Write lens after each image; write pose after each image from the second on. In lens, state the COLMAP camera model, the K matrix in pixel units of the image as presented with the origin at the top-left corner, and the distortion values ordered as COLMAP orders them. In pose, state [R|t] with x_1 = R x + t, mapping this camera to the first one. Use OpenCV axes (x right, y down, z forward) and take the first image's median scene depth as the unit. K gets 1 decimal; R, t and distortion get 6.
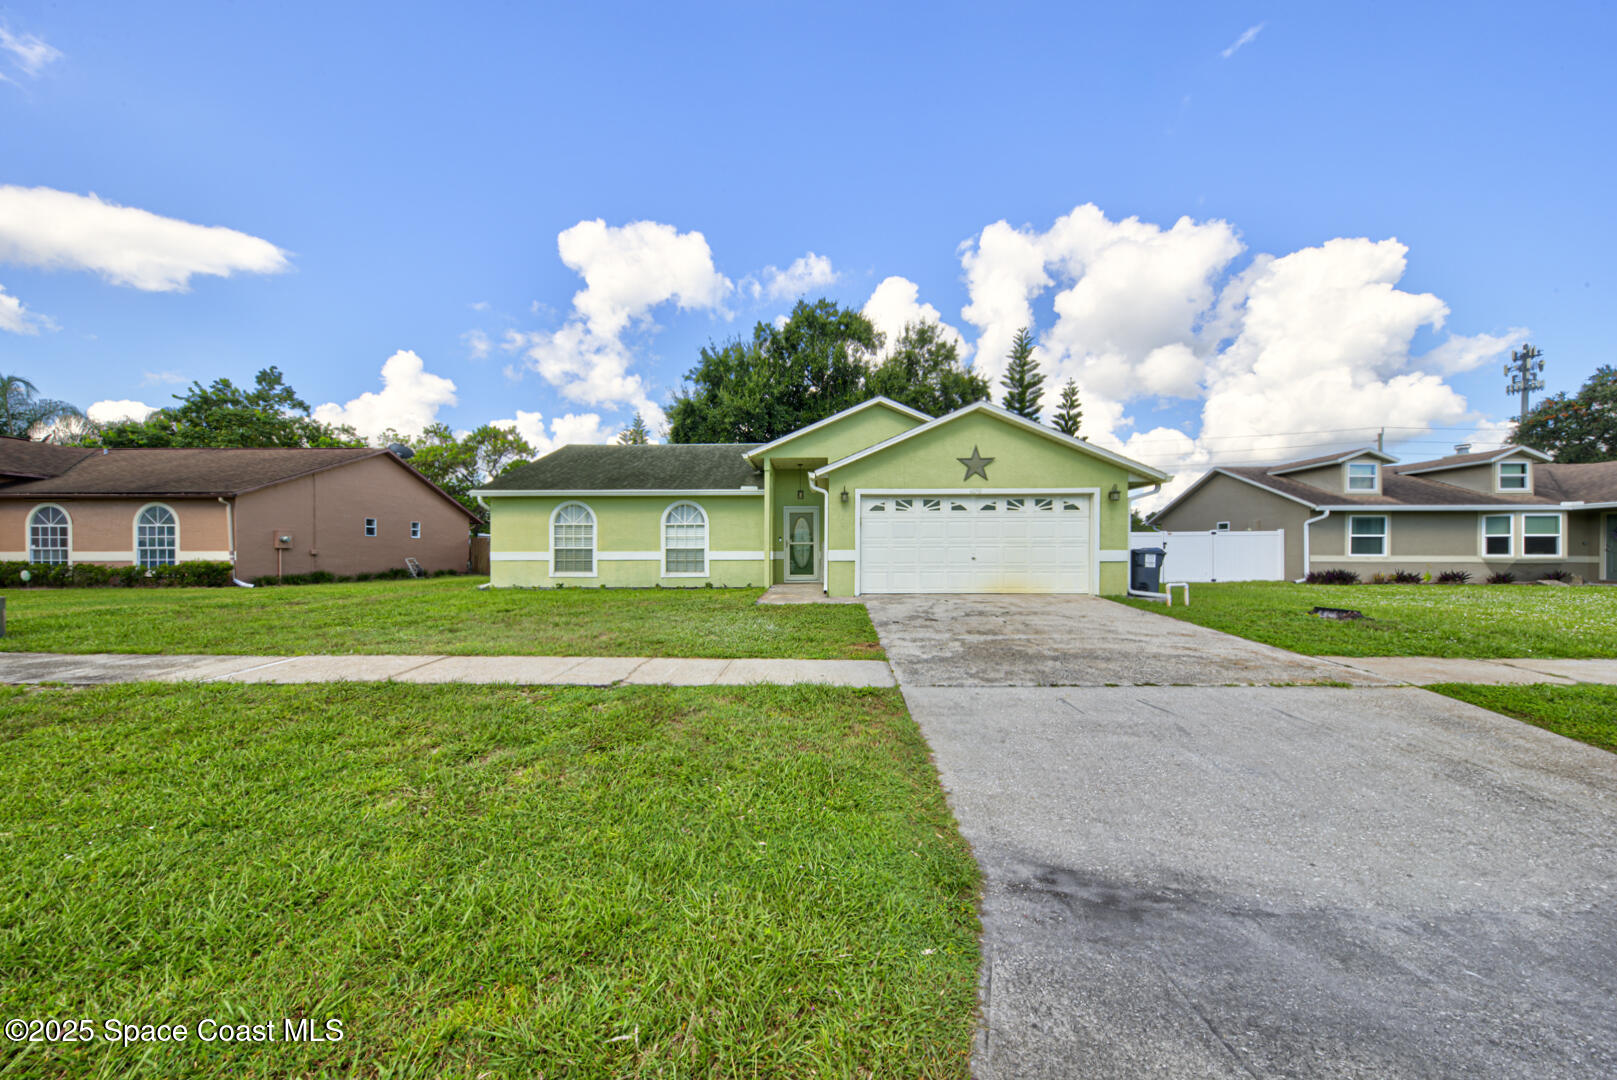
lens RADIAL K [[556.4, 0, 804.8], [0, 556.4, 549.3], [0, 0, 1]] dist [0.023381, -0.003288]
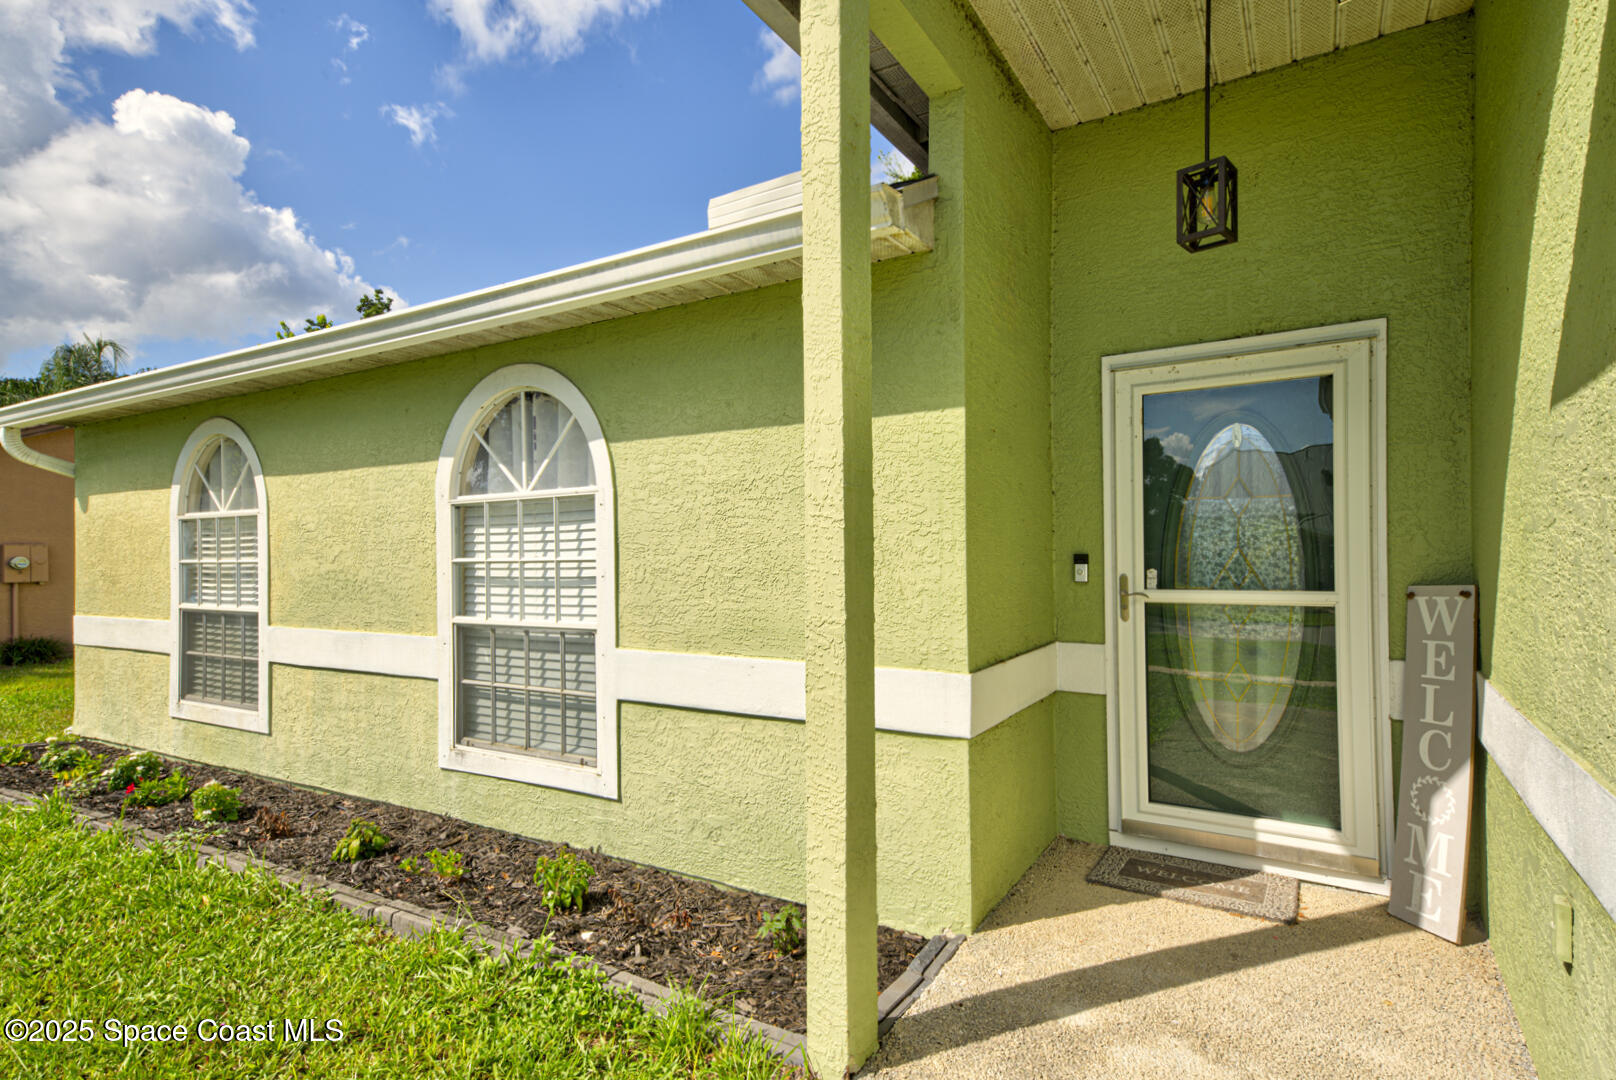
lens RADIAL K [[825.1, 0, 800.7], [0, 825.1, 537.7], [0, 0, 1]] dist [0.053443, 0.000959]
pose [[0.867501, -0.016693, -0.497155, 0.005304], [0.012637, 0.999854, -0.011522, -0.026533], [0.497275, 0.003713, 0.867585, 0.797423]]
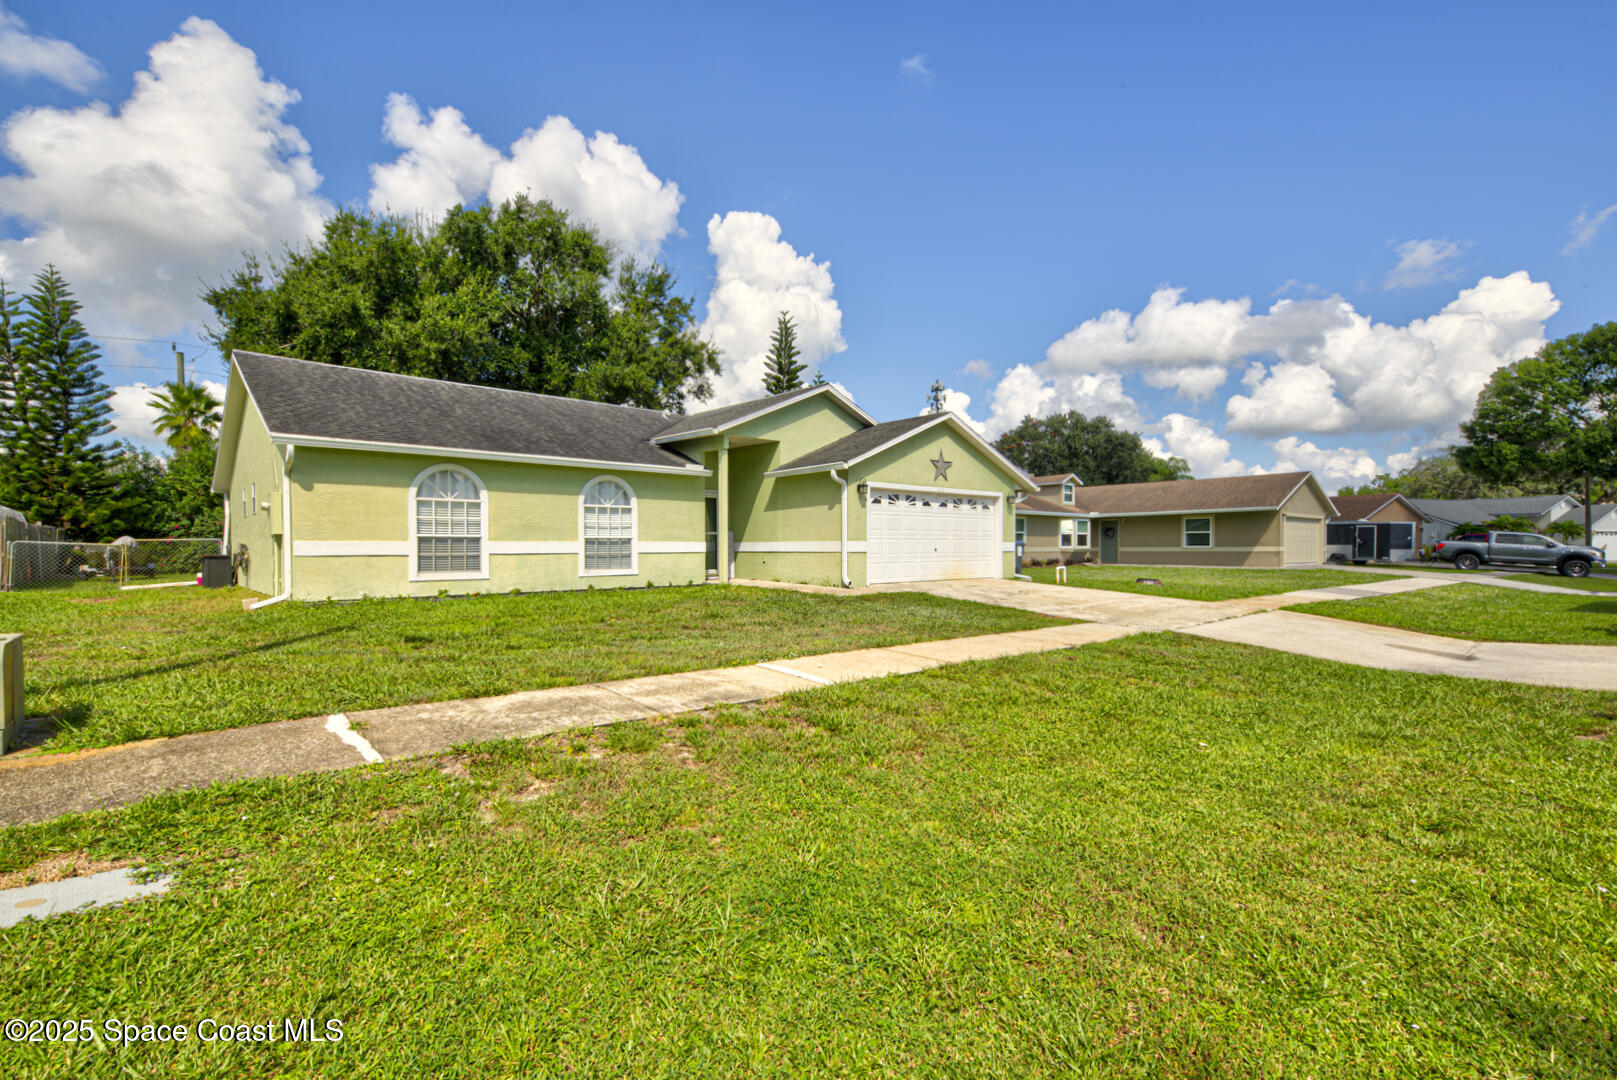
lens RADIAL K [[739.5, 0, 807.8], [0, 739.5, 543.3], [0, 0, 1]] dist [0.040472, 0.000360]
pose [[0.730078, 0.002859, 0.683358, -0.708648], [-0.005050, 0.999987, 0.001211, 0.003013], [-0.683345, -0.004336, 0.730082, 0.060647]]
